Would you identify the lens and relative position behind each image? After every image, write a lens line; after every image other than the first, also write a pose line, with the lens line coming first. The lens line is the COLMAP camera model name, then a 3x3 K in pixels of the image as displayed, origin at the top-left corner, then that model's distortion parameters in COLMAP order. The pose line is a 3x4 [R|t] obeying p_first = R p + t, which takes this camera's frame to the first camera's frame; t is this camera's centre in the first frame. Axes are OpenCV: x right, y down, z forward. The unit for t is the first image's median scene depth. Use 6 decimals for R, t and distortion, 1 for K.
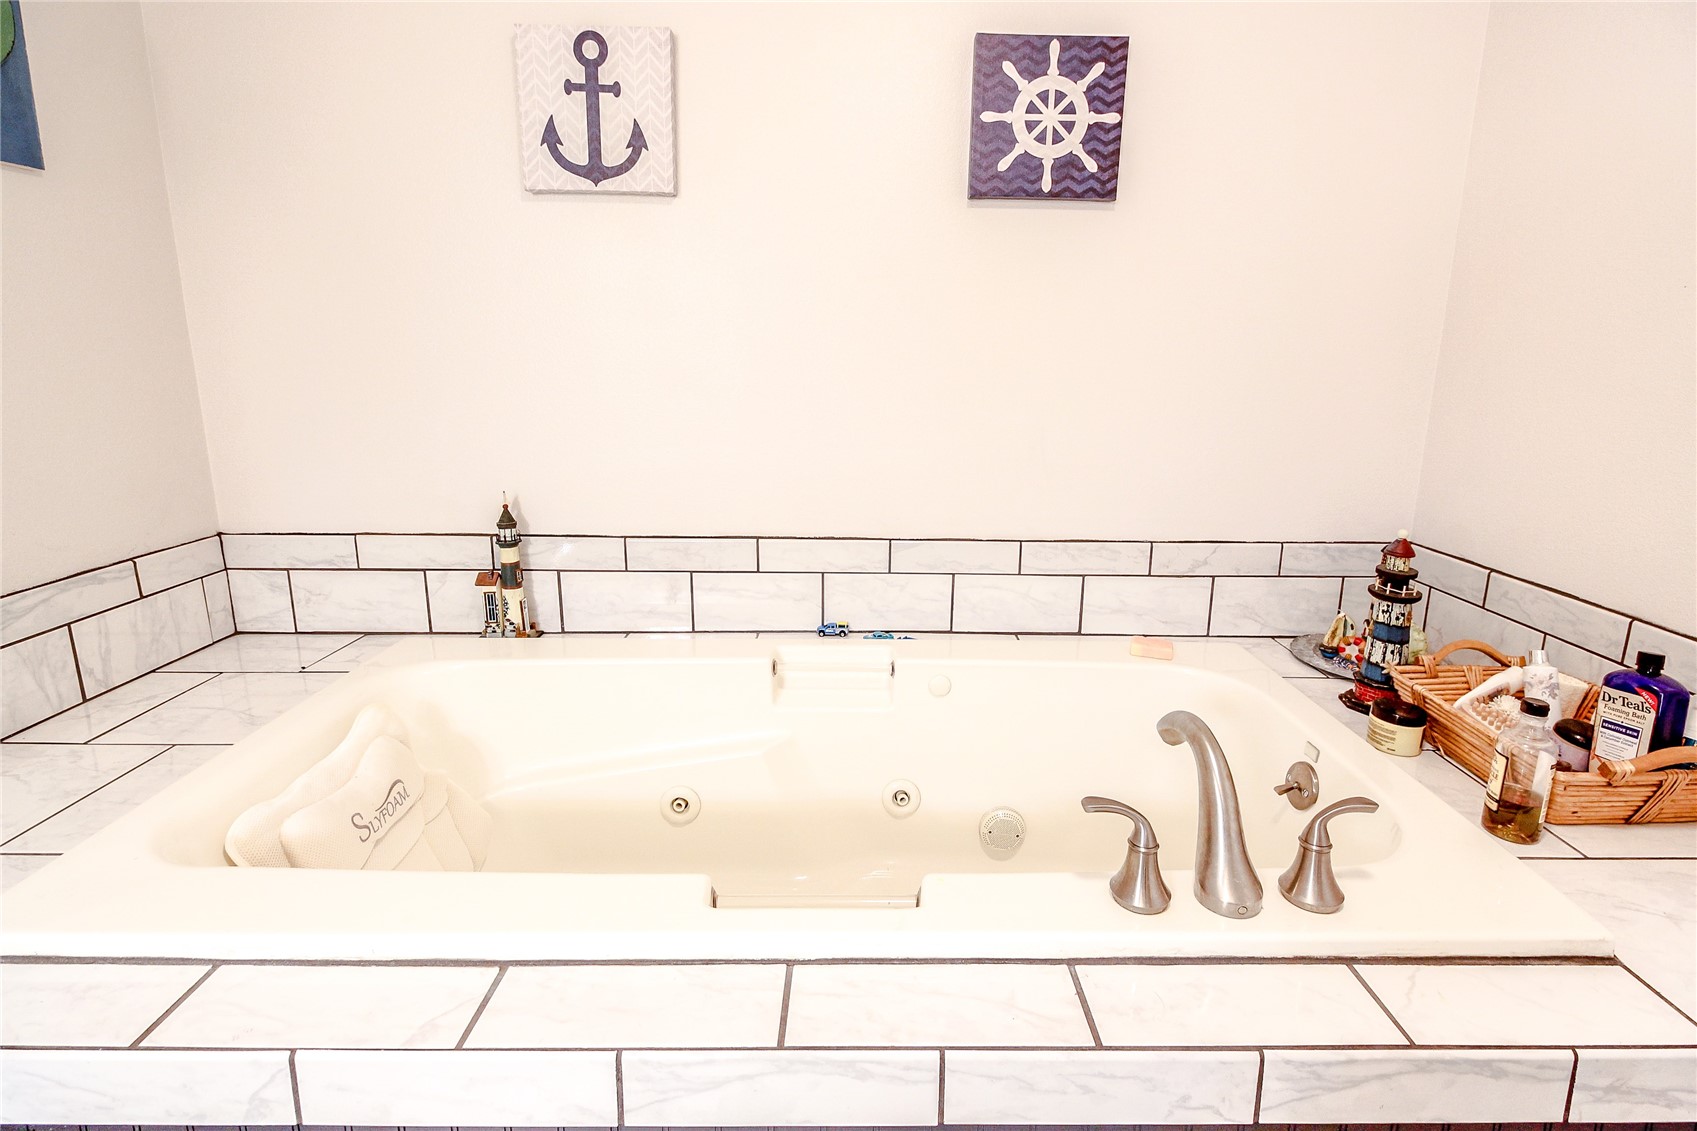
lens RADIAL K [[800.9, 0, 876.2], [0, 800.9, 516.8], [0, 0, 1]] dist [0.011202, -0.006658]
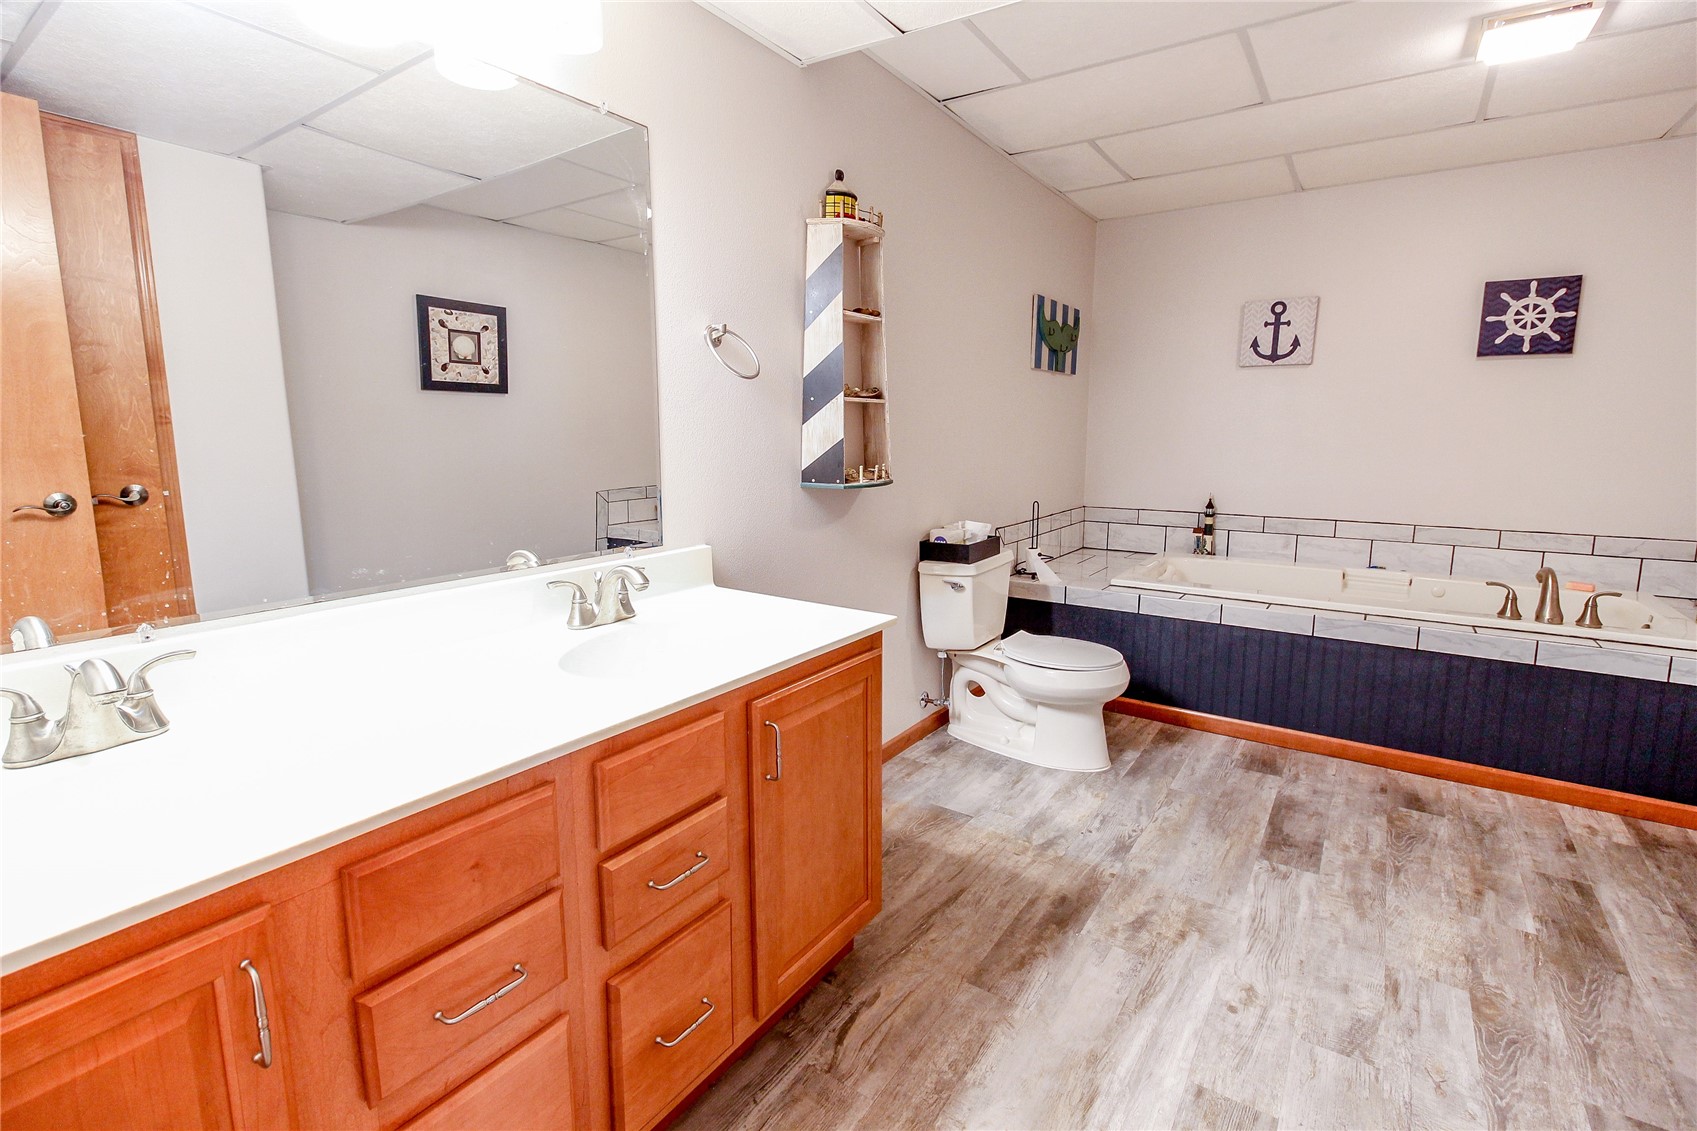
lens RADIAL K [[800.9, 0, 838.5], [0, 800.9, 542.4], [0, 0, 1]] dist [0.011202, -0.006658]
pose [[0.816181, 0.071462, -0.573360, -0.001731], [-0.107491, 0.993779, -0.029153, 0.313497], [0.567709, 0.085426, 0.818785, -1.593801]]
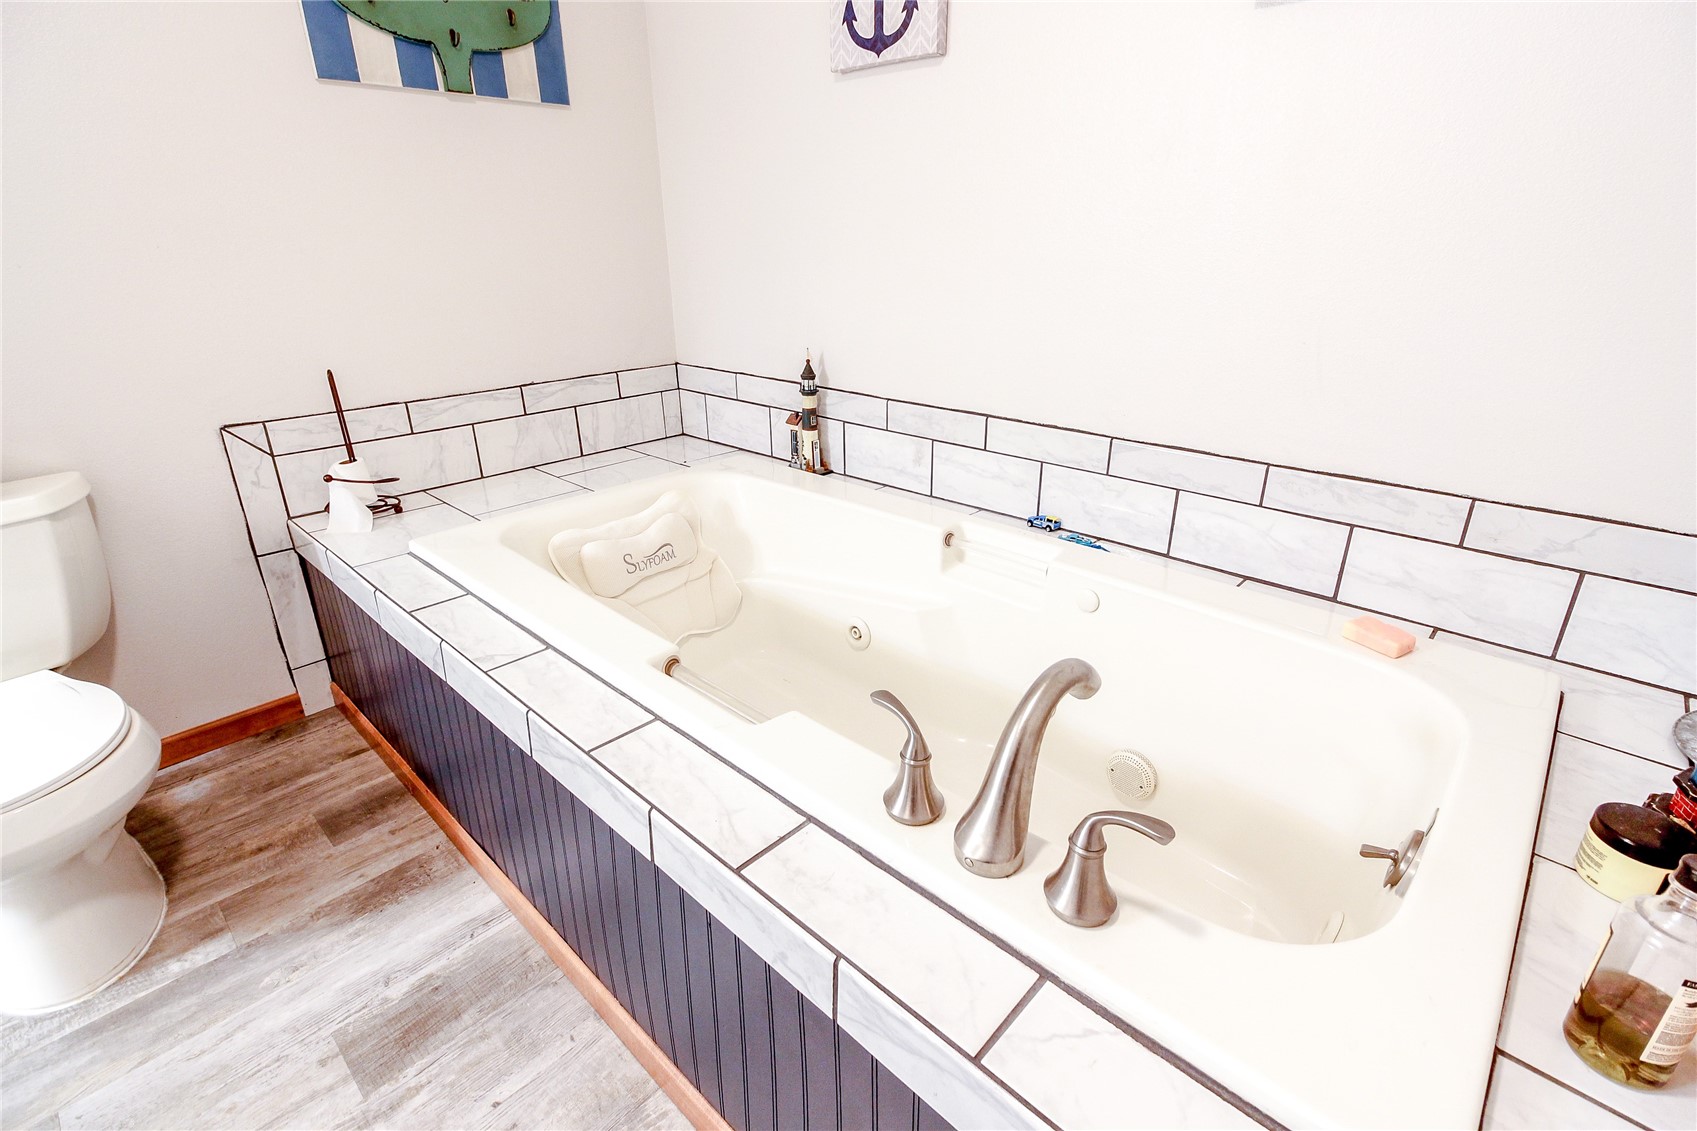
lens RADIAL K [[800.9, 0, 859.3], [0, 800.9, 544.5], [0, 0, 1]] dist [0.011202, -0.006658]
pose [[0.721868, 0.236484, -0.650370, 0.471576], [-0.125190, 0.968919, 0.213360, -0.012657], [0.680613, -0.072598, 0.729038, 0.163630]]
